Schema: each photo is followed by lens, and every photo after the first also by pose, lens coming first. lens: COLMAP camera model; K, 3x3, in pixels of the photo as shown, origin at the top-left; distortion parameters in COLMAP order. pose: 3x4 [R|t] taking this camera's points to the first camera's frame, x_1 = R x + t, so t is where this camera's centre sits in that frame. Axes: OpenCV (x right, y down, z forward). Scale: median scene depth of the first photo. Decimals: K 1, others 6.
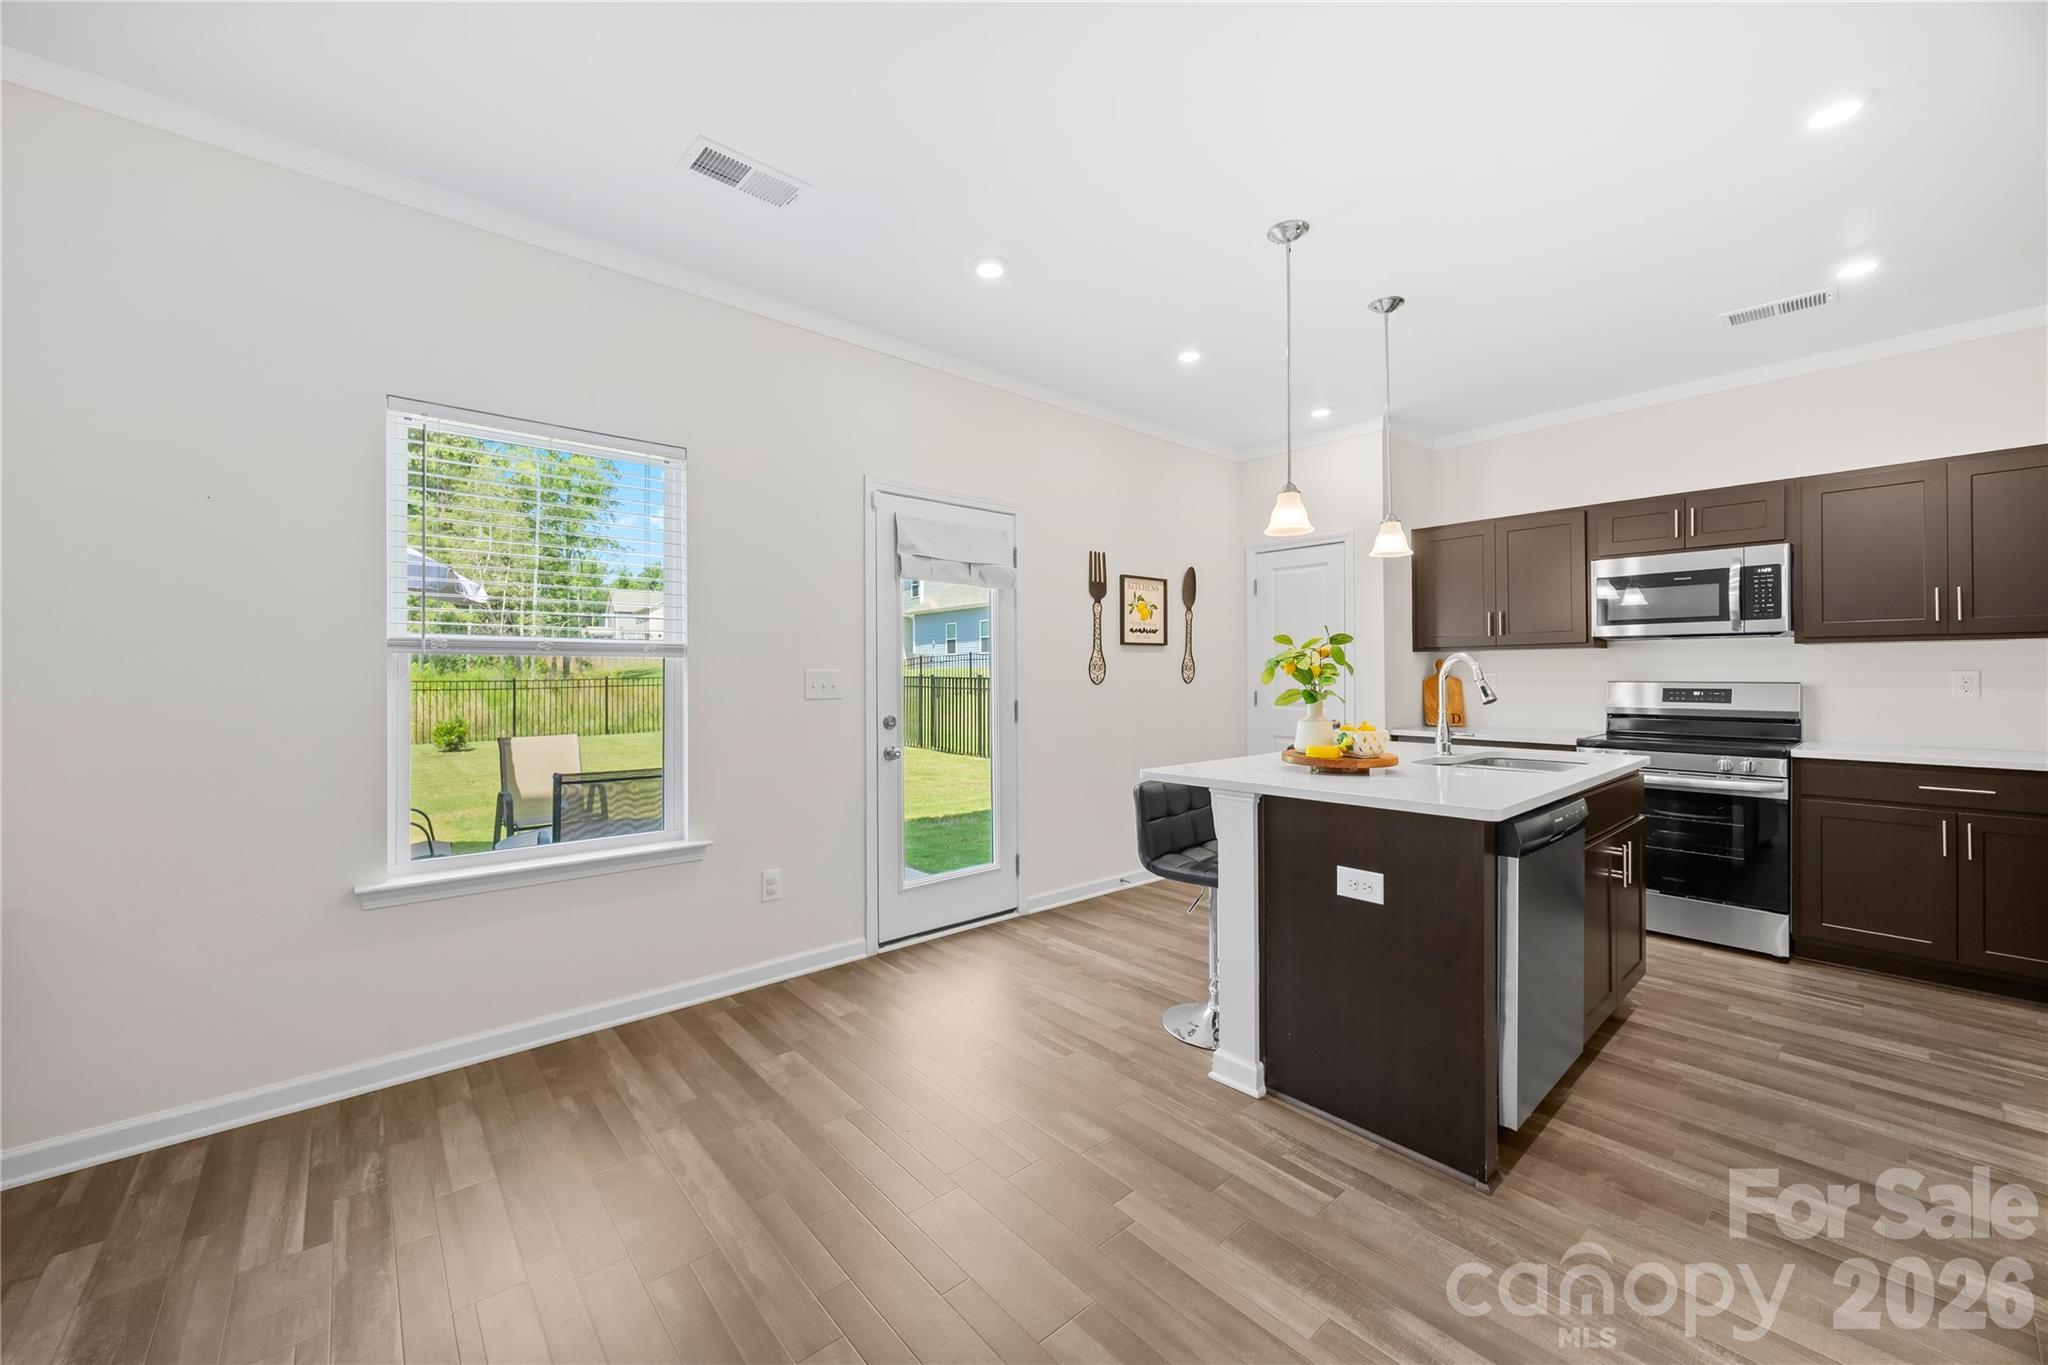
lens RADIAL K [[787.1, 0, 1022.5], [0, 787.1, 663.9], [0, 0, 1]] dist [0.001001, -0.001310]
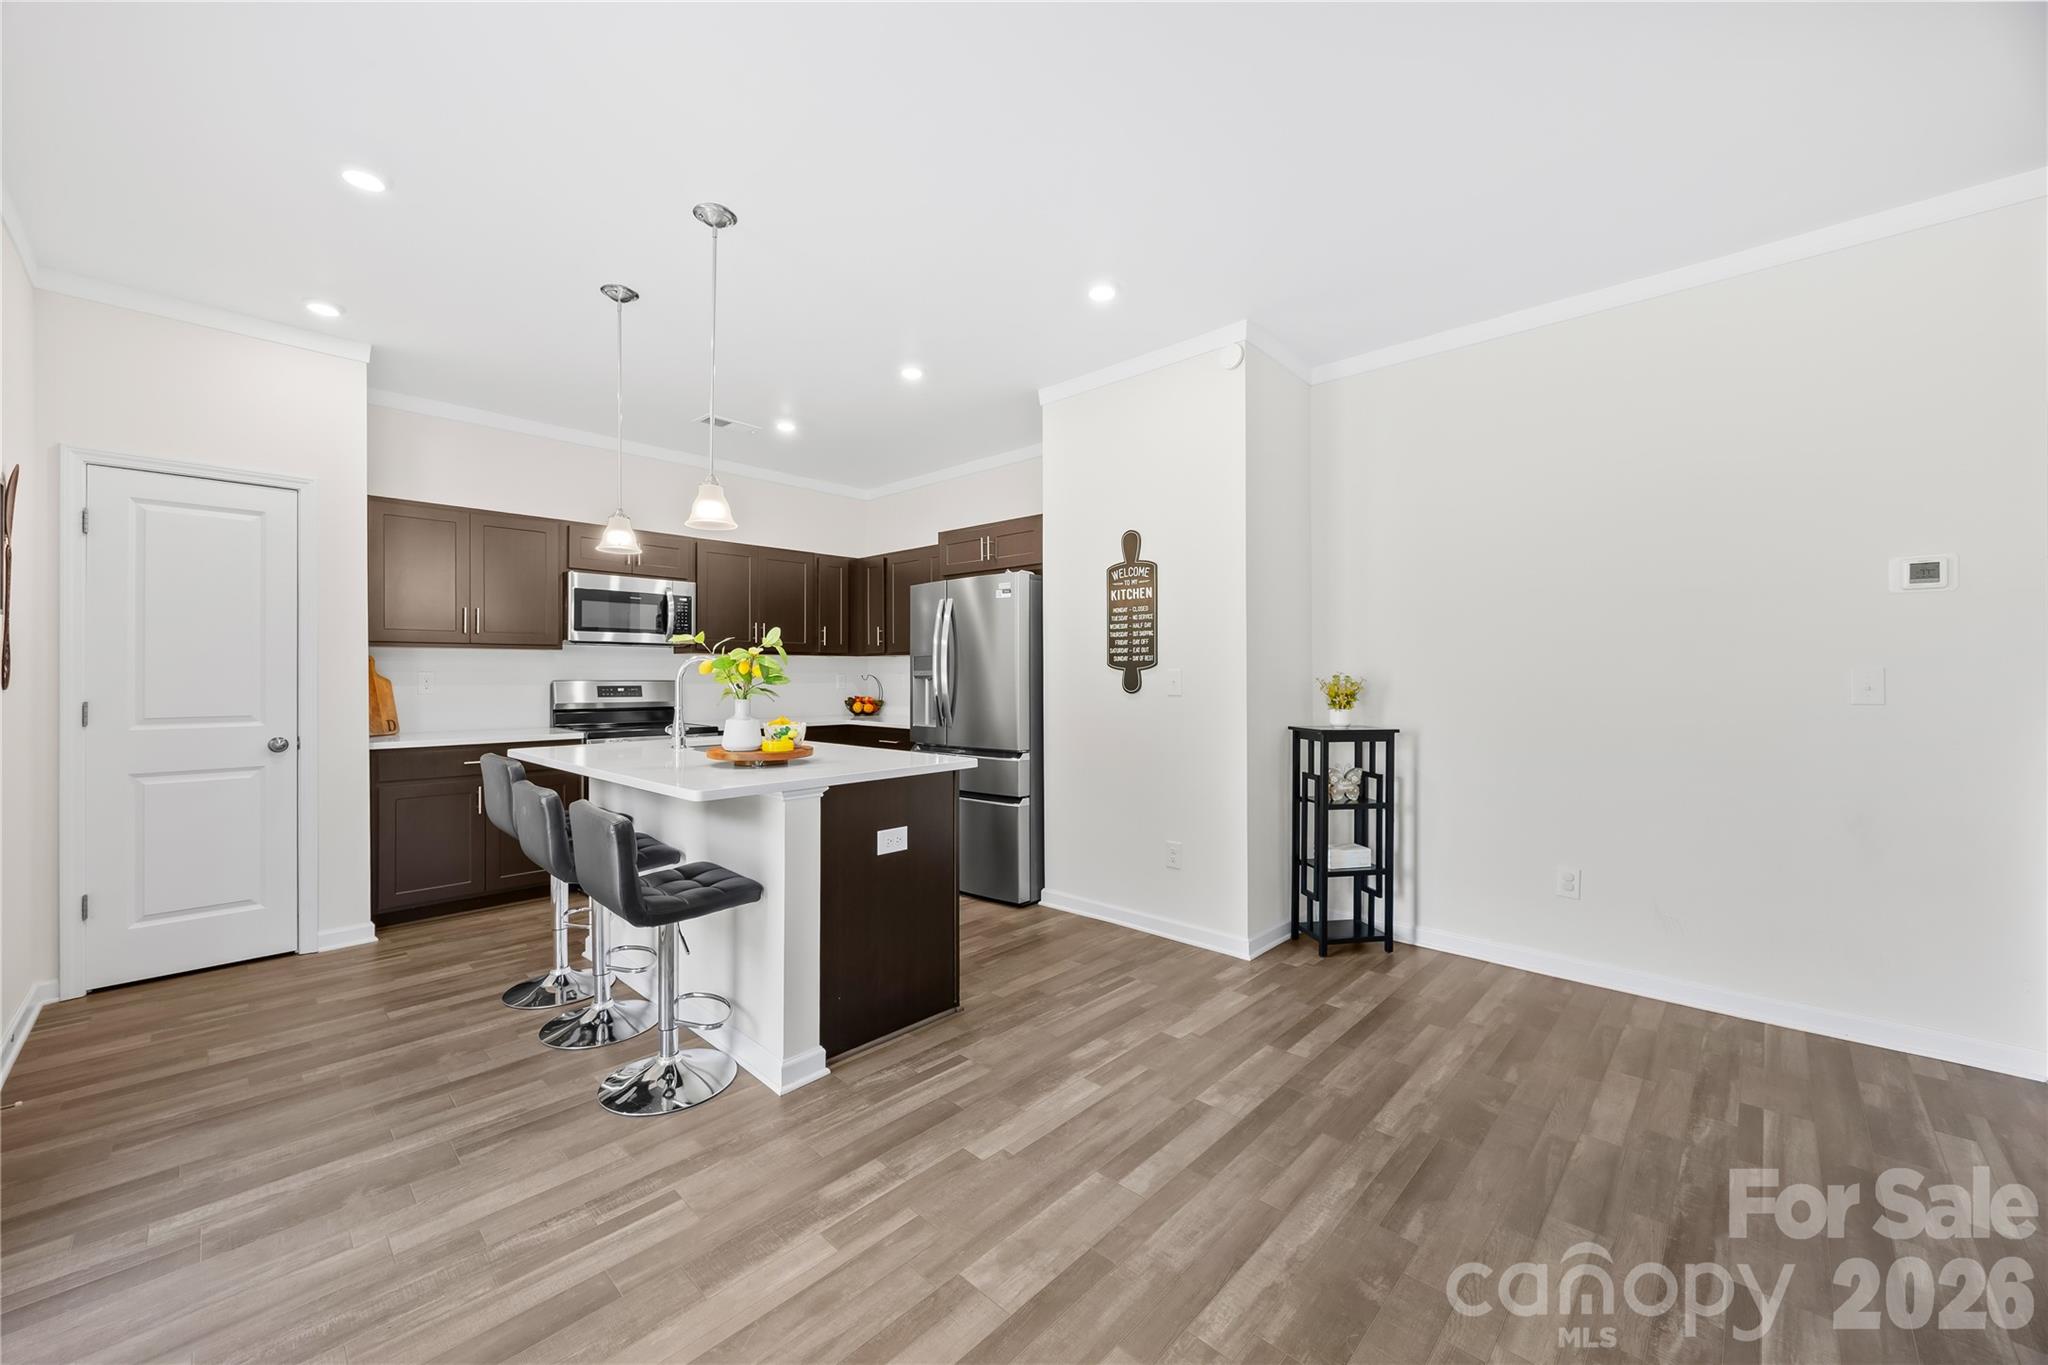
lens RADIAL K [[768.3, 0, 1023.2], [0, 768.3, 687.6], [0, 0, 1]] dist [-0.017303, 0.002734]
pose [[-0.098811, -0.016178, 0.994975, -0.459123], [-0.014585, 0.999784, 0.014808, 0.007266], [-0.994999, -0.013049, -0.099026, 0.521810]]
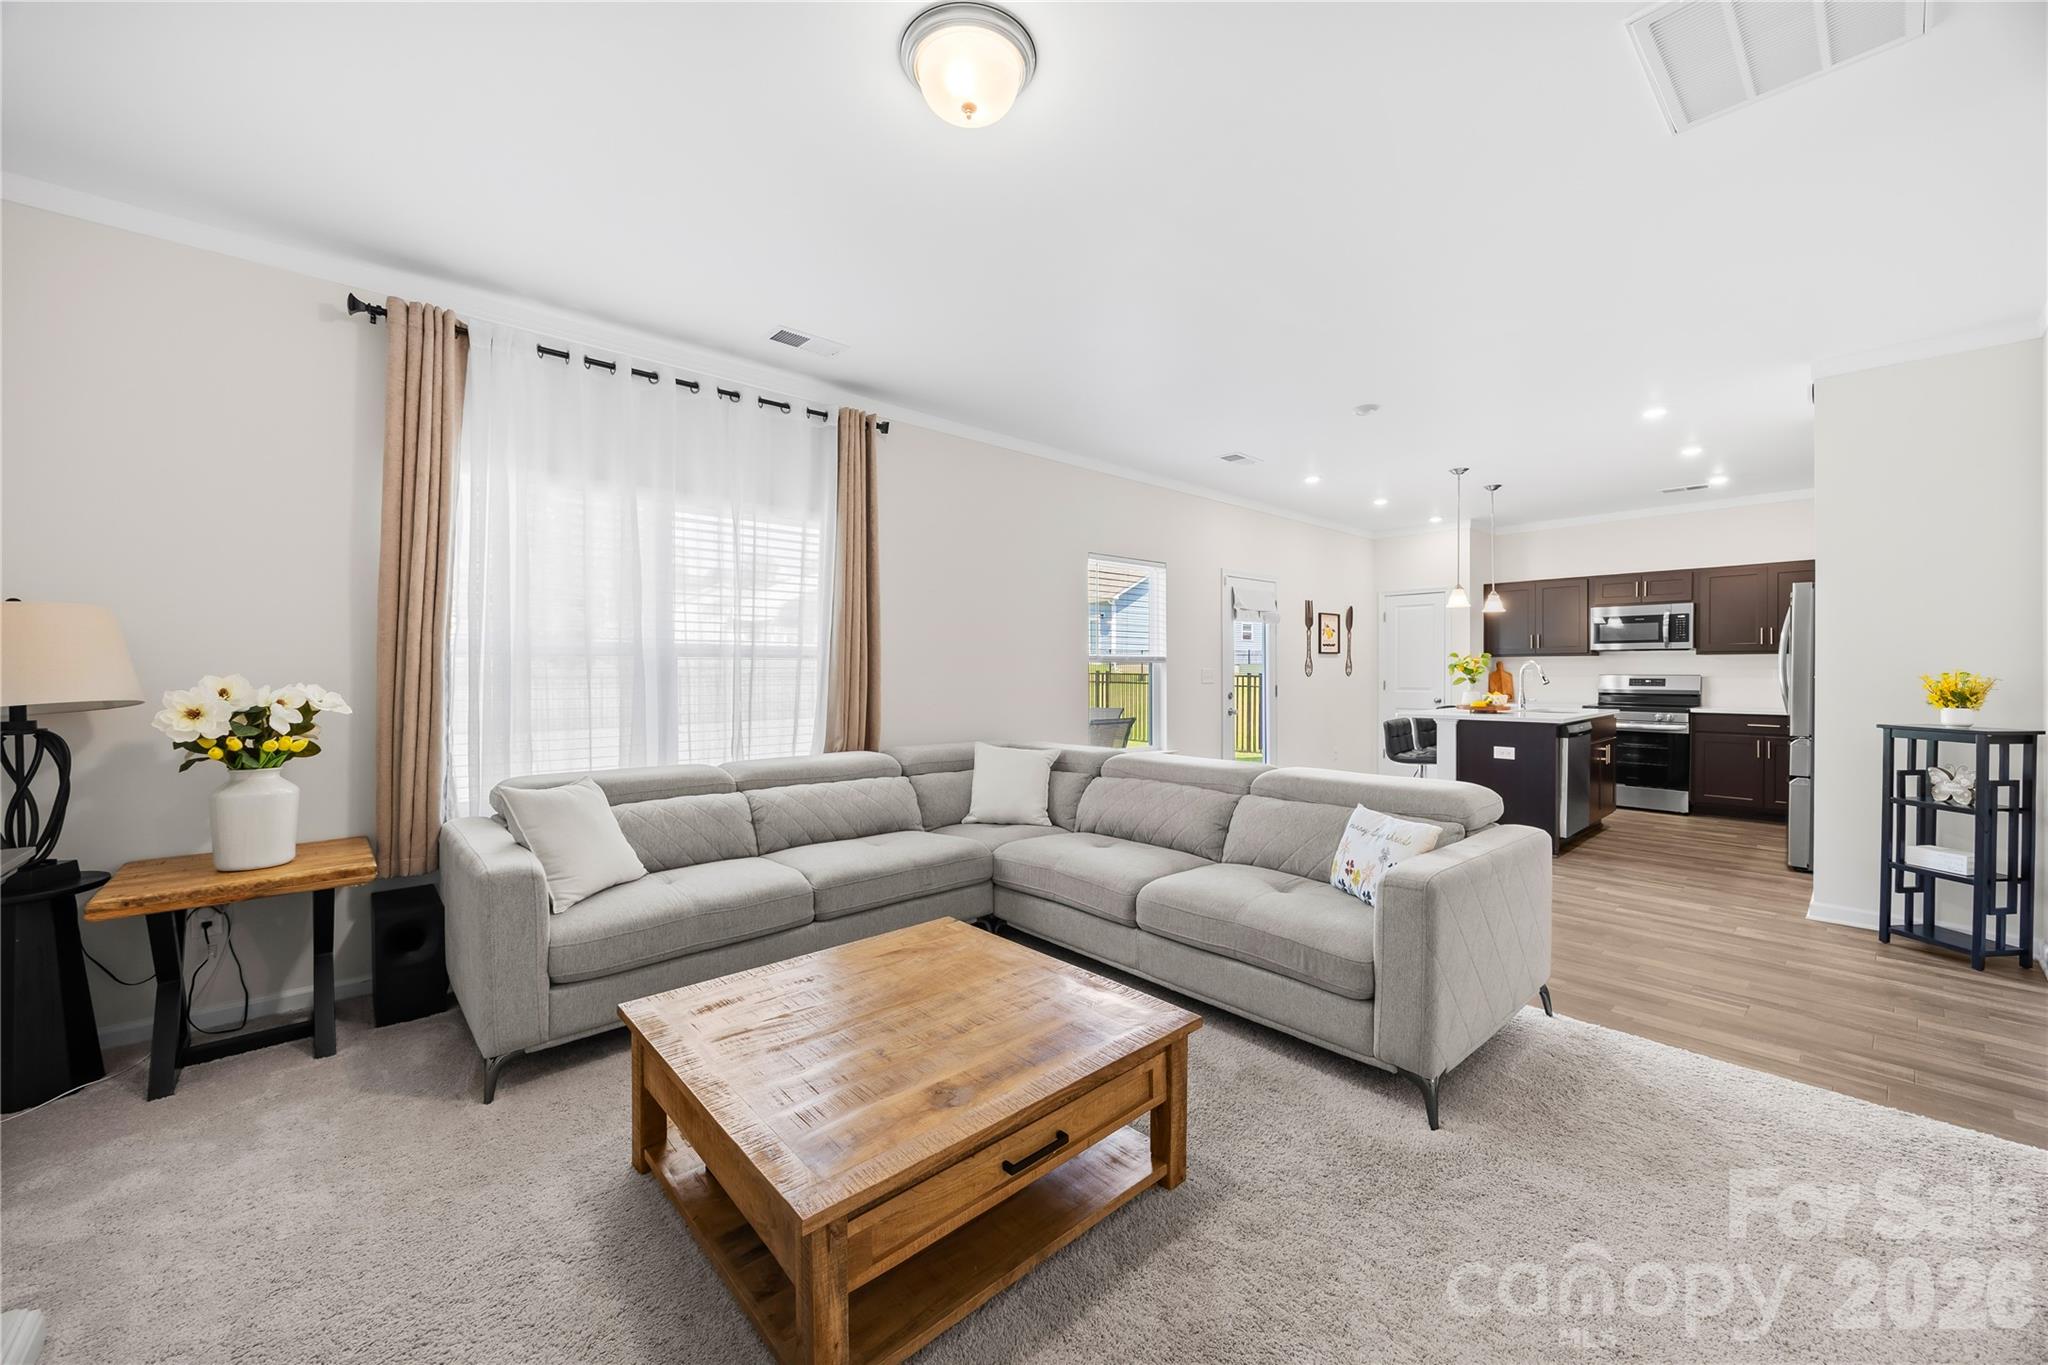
lens RADIAL K [[787.1, 0, 1024.7], [0, 787.1, 669.6], [0, 0, 1]] dist [0.001001, -0.001310]
pose [[0.999935, -0.001147, 0.011366, -0.661872], [0.001007, 0.999924, 0.012275, -0.013981], [-0.011379, -0.012263, 0.999860, -0.879135]]
